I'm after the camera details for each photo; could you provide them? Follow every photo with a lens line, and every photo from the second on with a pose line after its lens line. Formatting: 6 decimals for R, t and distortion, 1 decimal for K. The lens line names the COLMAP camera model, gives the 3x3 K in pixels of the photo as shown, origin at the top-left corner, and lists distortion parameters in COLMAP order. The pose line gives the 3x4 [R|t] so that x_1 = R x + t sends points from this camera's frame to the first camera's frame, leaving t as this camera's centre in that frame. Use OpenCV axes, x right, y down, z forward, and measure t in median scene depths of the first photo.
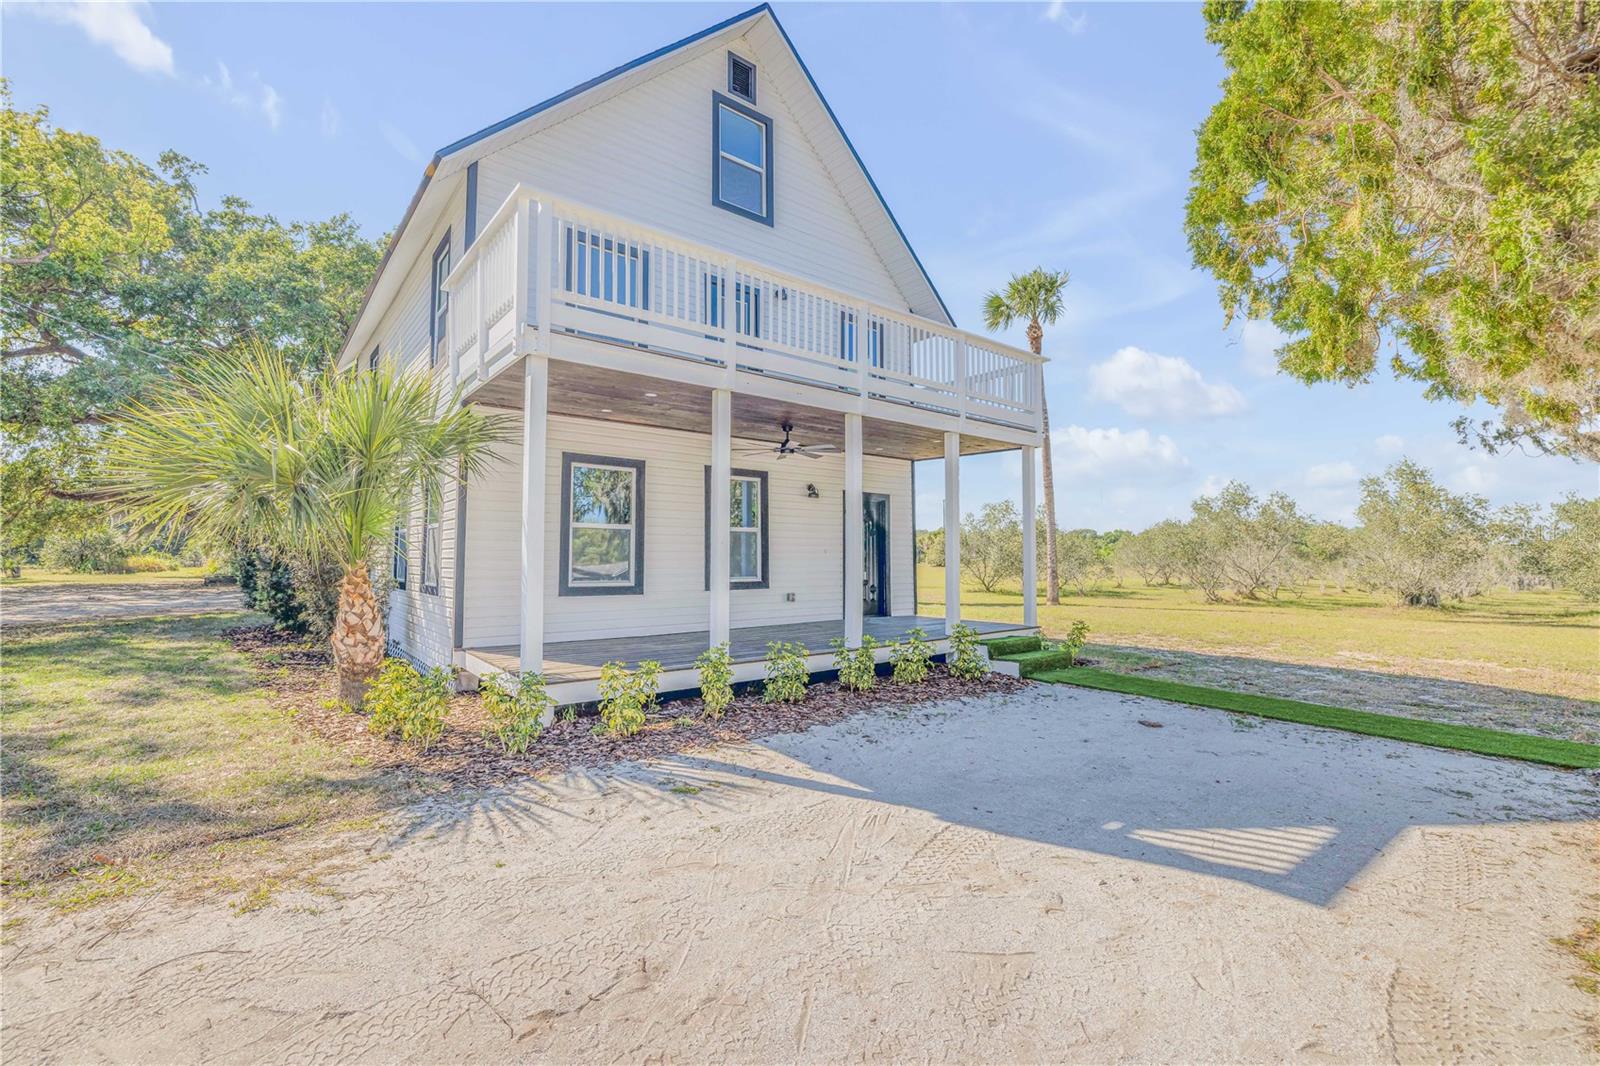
lens RADIAL K [[676.1, 0, 794.6], [0, 676.1, 525.2], [0, 0, 1]] dist [-0.001591, 0.000319]
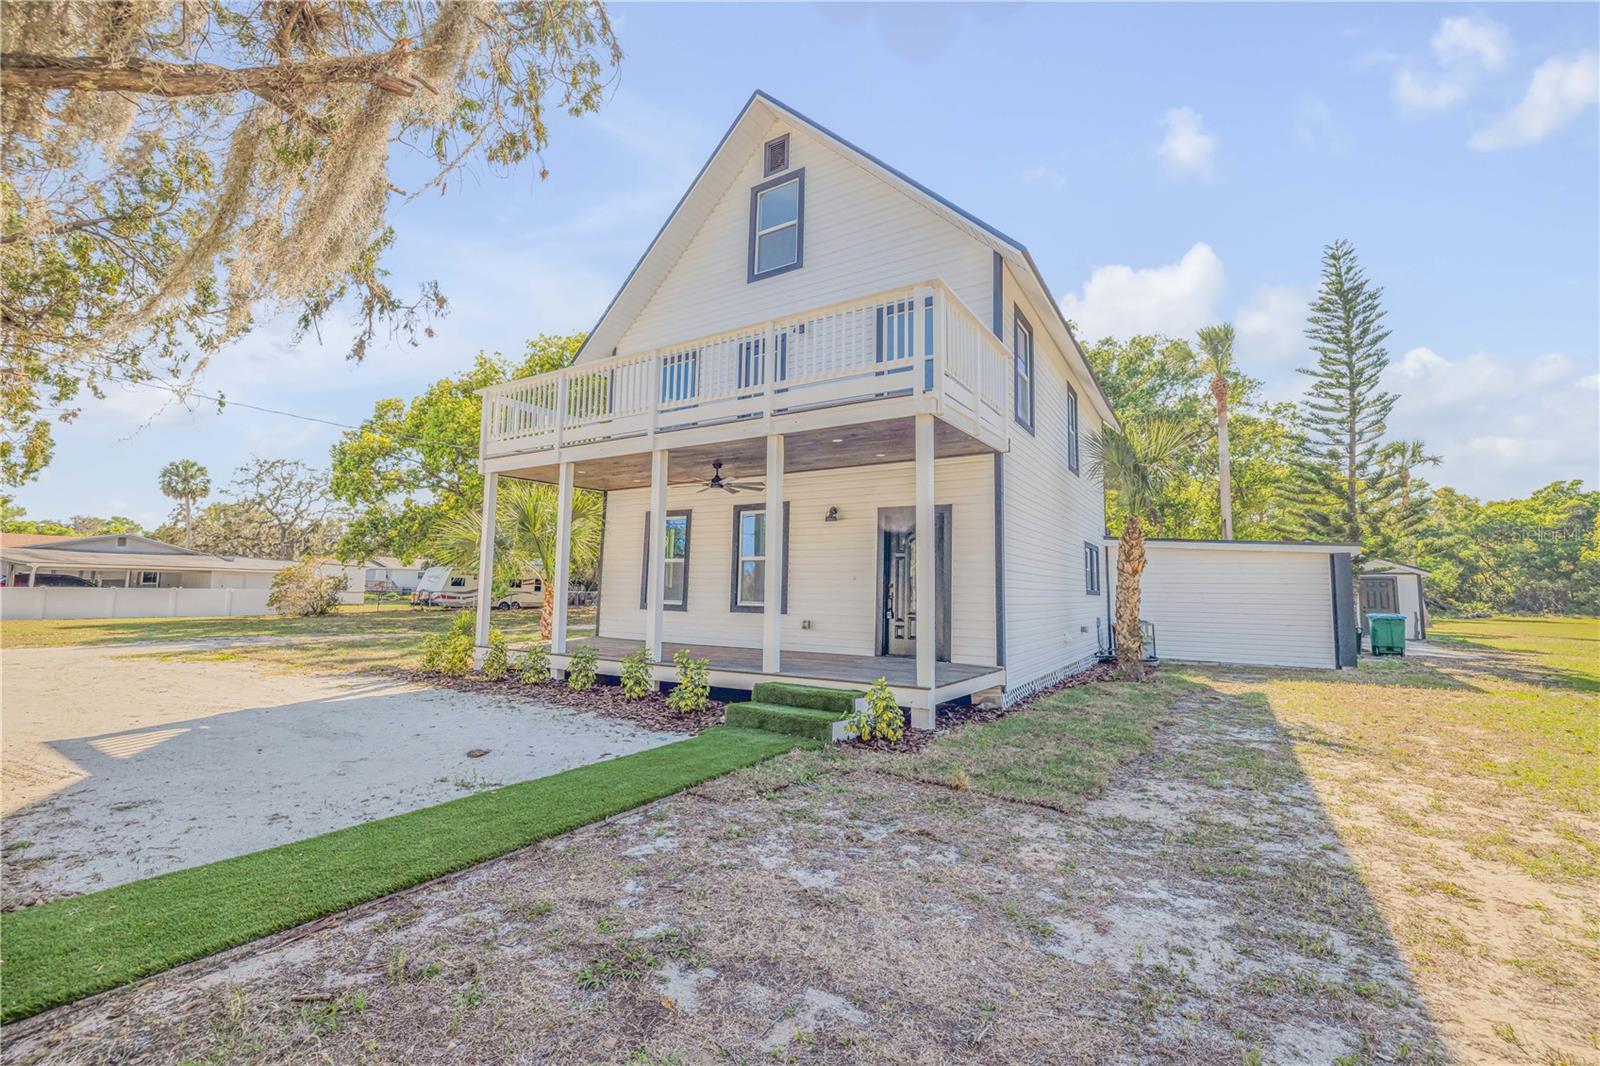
lens RADIAL K [[679.9, 0, 795.0], [0, 679.9, 525.4], [0, 0, 1]] dist [-0.000559, 0.000184]
pose [[0.326423, -0.087705, -0.941146, 0.952911], [0.029234, 0.996146, -0.082691, 0.044489], [0.944772, -0.000521, 0.327729, 0.668306]]
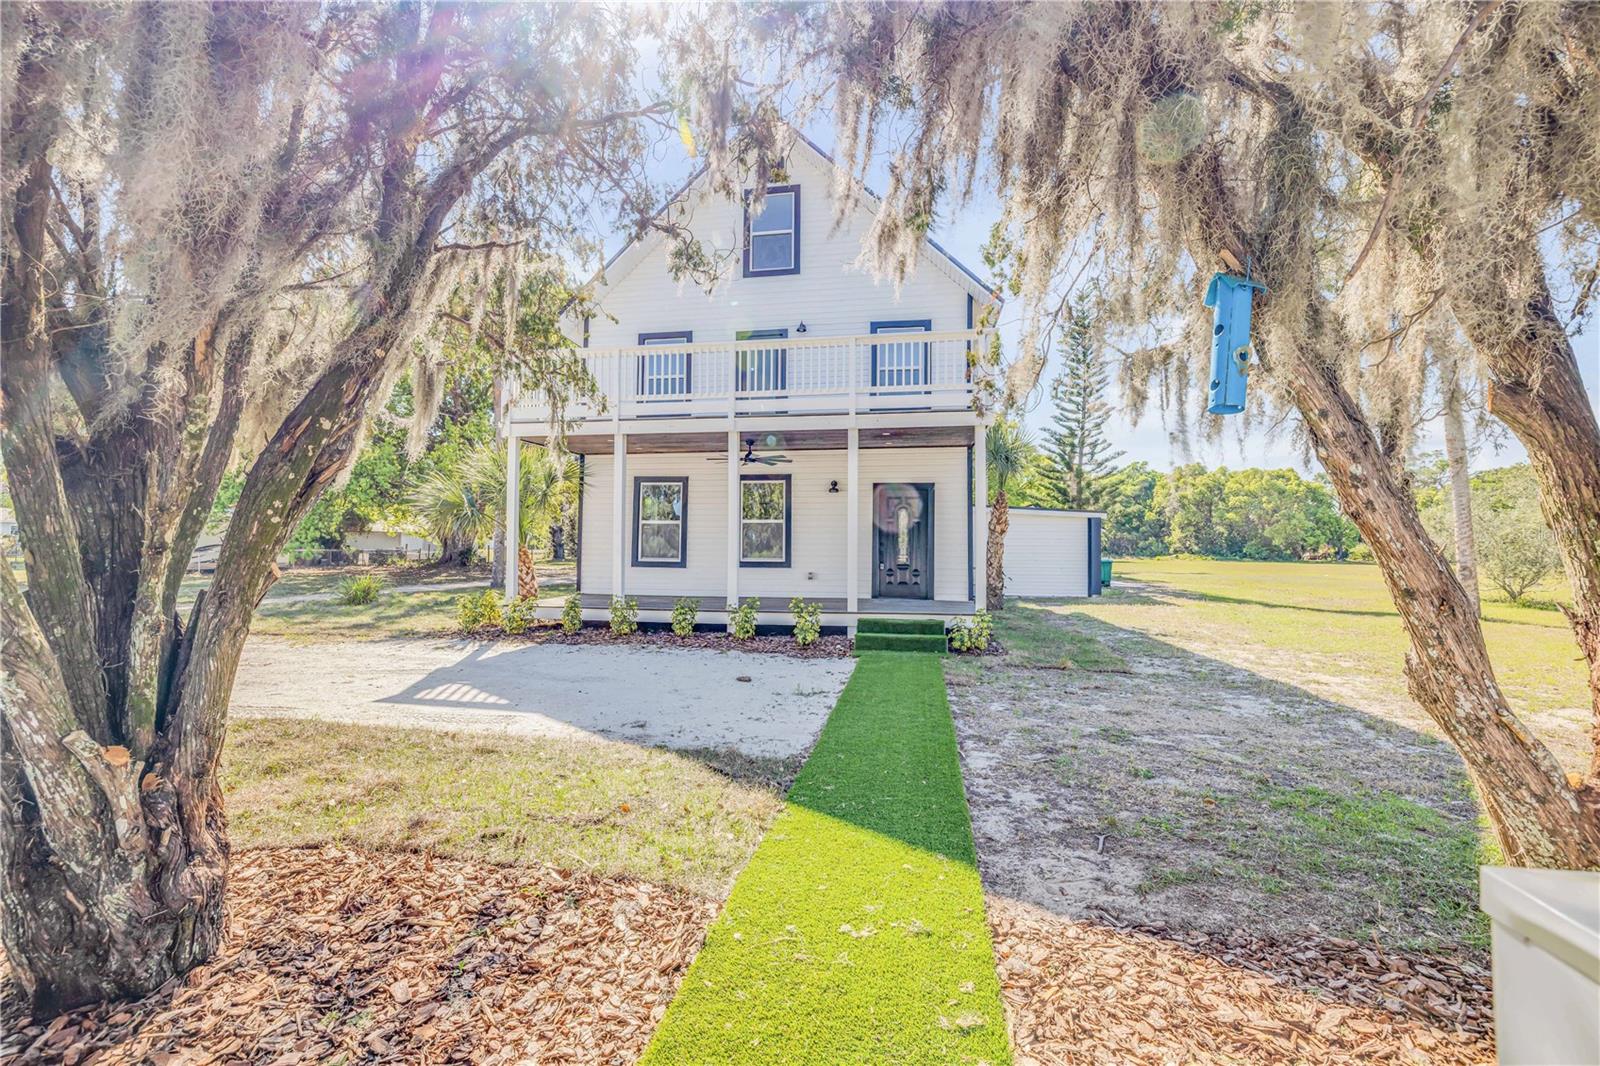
lens RADIAL K [[679.9, 0, 795.0], [0, 679.9, 525.4], [0, 0, 1]] dist [-0.000559, 0.000184]
pose [[0.670509, -0.022918, -0.741547, 0.898410], [0.031662, 0.999496, -0.002262, 0.017957], [0.741225, -0.021962, 0.670897, 0.162434]]
